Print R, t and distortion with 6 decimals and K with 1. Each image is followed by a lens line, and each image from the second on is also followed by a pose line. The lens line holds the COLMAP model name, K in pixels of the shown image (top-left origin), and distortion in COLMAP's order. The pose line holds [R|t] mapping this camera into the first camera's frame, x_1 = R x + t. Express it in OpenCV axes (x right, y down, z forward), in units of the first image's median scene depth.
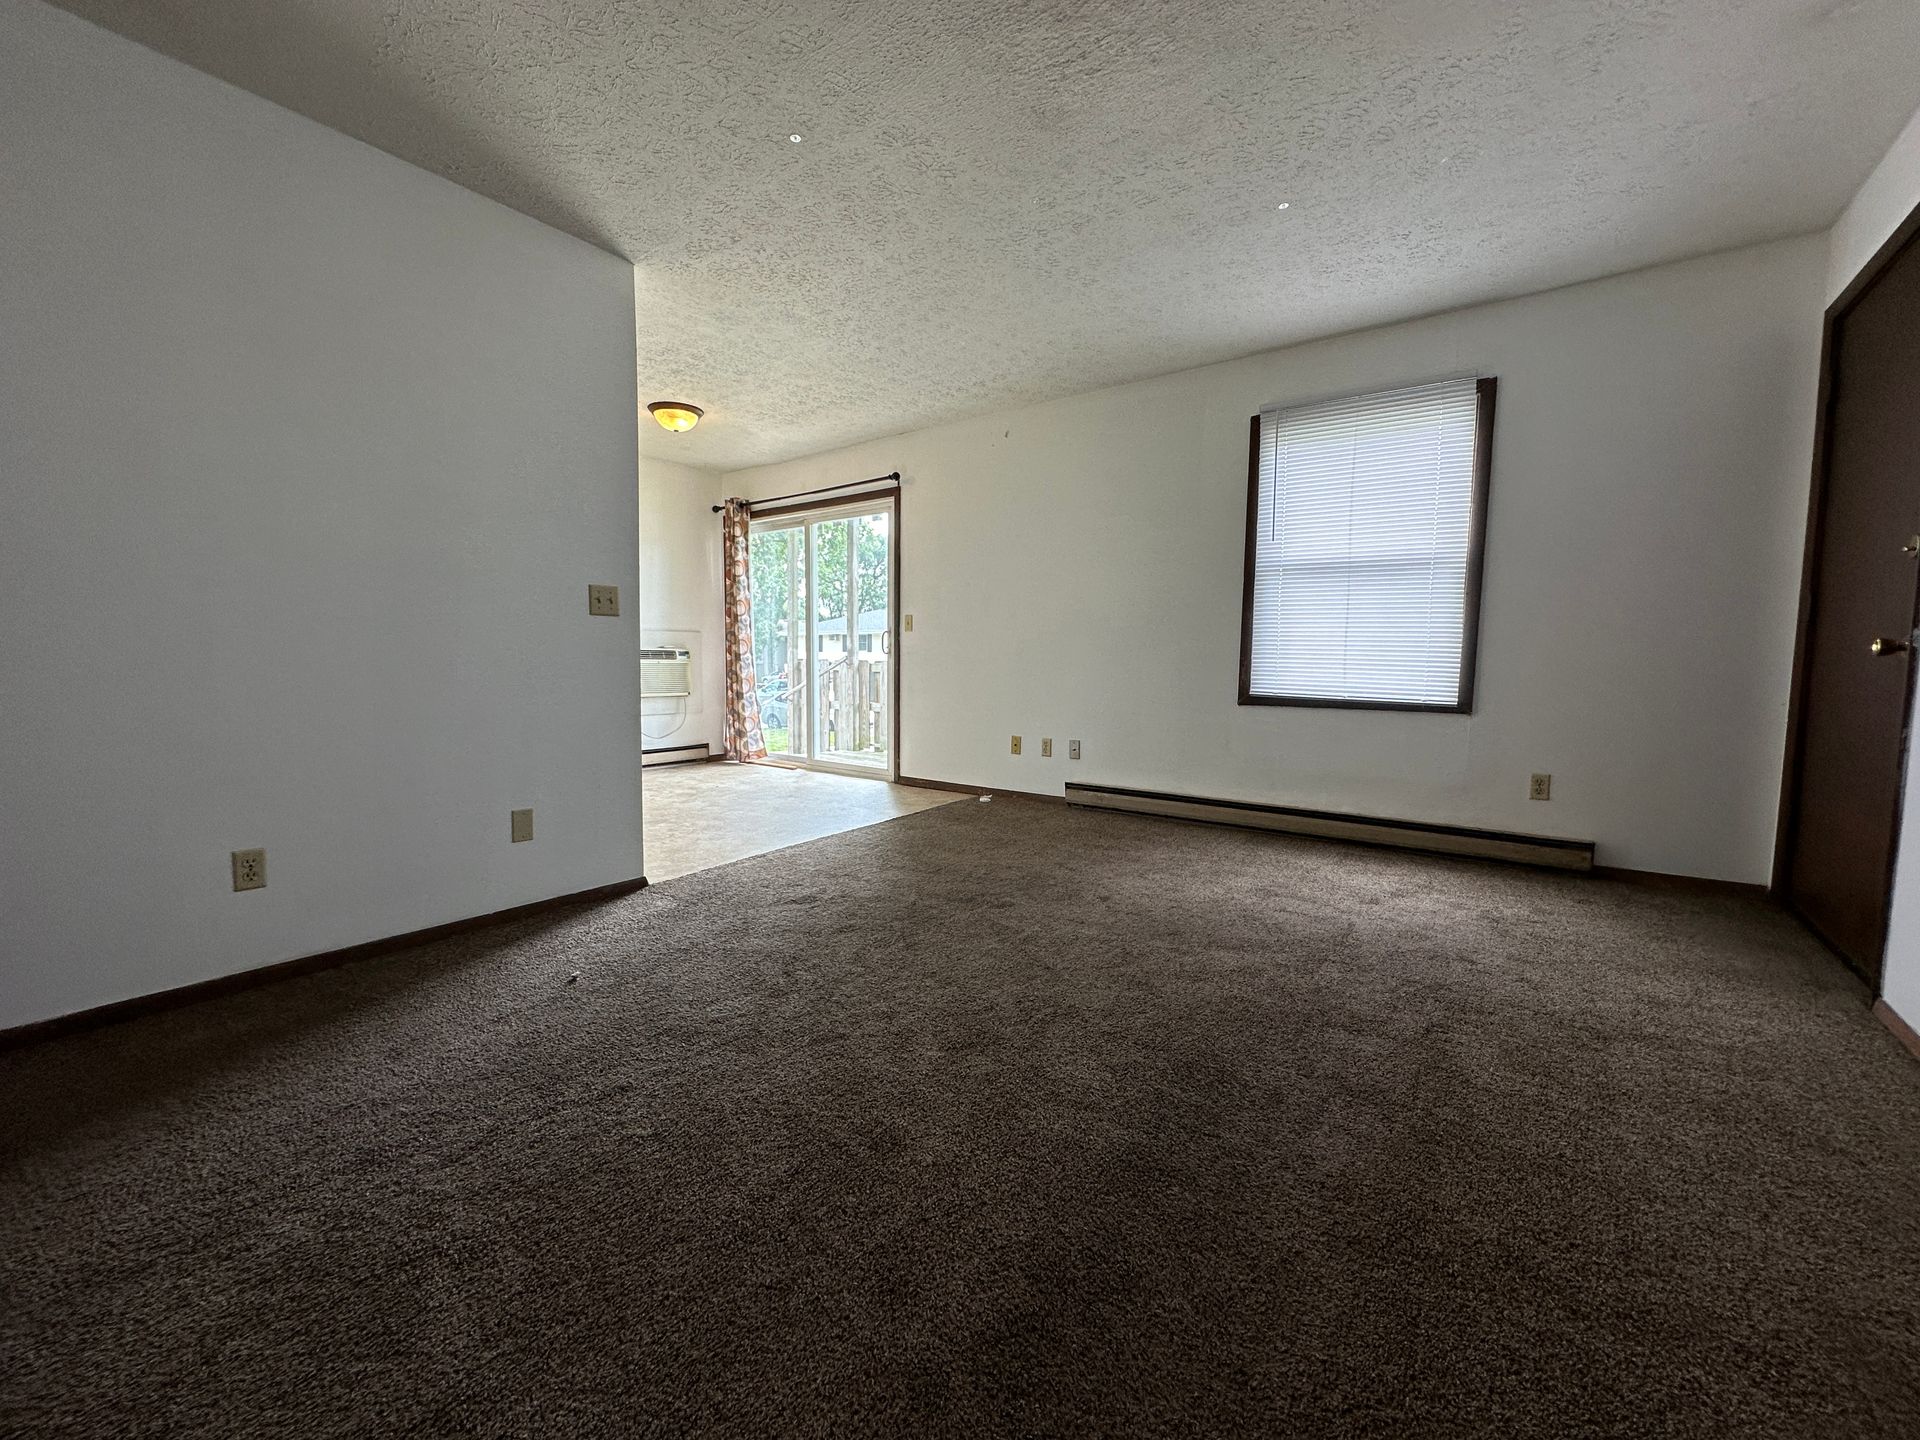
lens RADIAL K [[763.8, 0, 955.8], [0, 763.8, 718.8], [0, 0, 1]] dist [-0.003865, 0.000083]
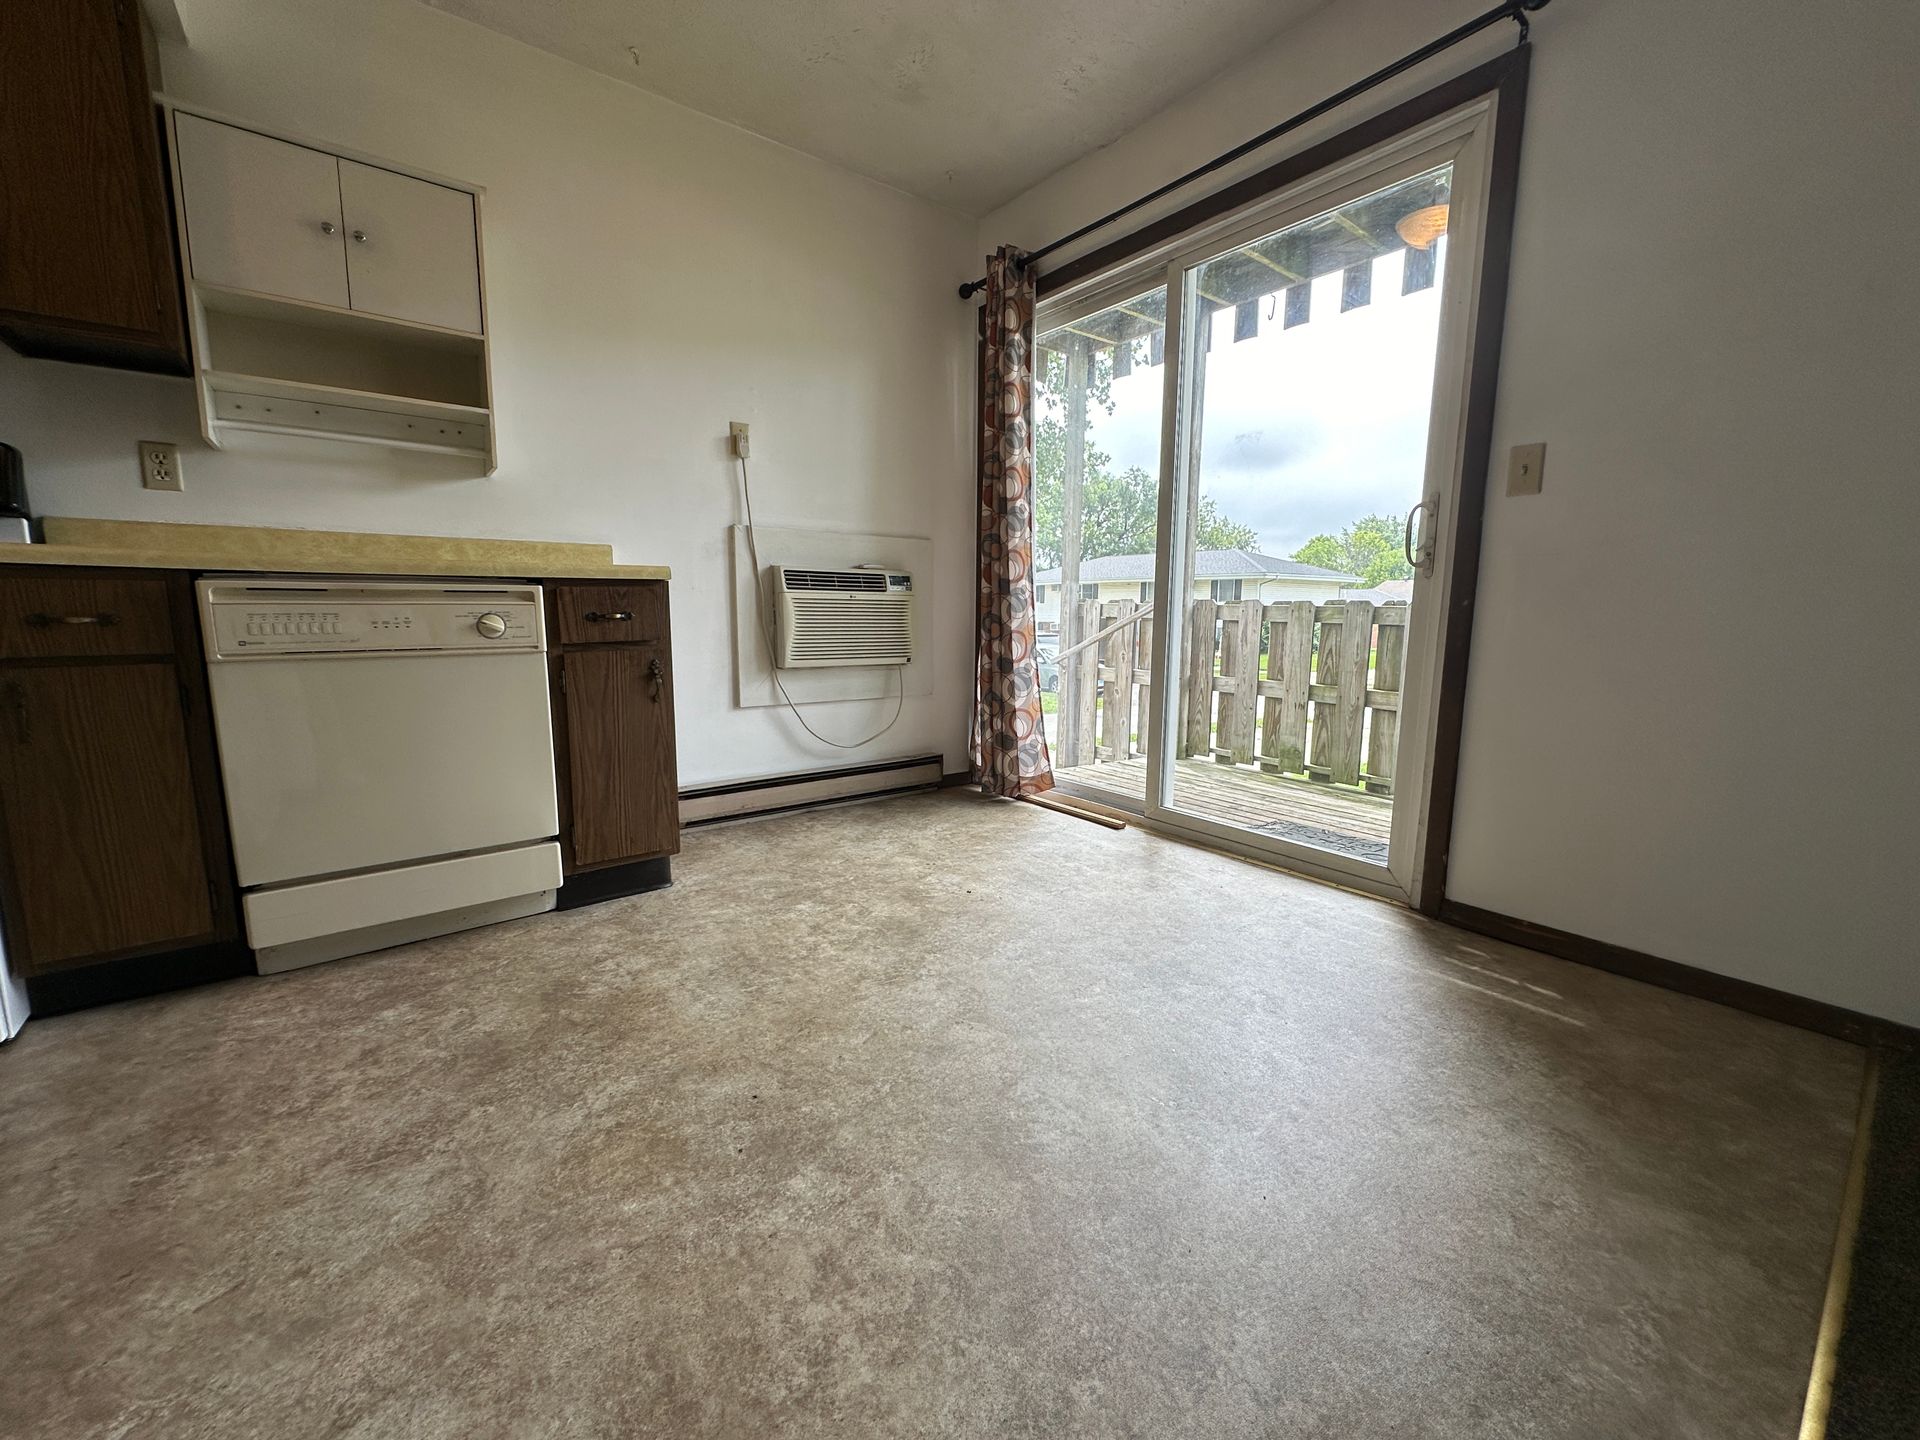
lens RADIAL K [[763.8, 0, 954.5], [0, 763.8, 717.1], [0, 0, 1]] dist [-0.003865, 0.000083]
pose [[0.962042, 0.035756, -0.270550, -0.179835], [-0.020067, 0.997964, 0.060537, -0.026450], [0.272164, -0.052810, 0.960801, 0.513508]]
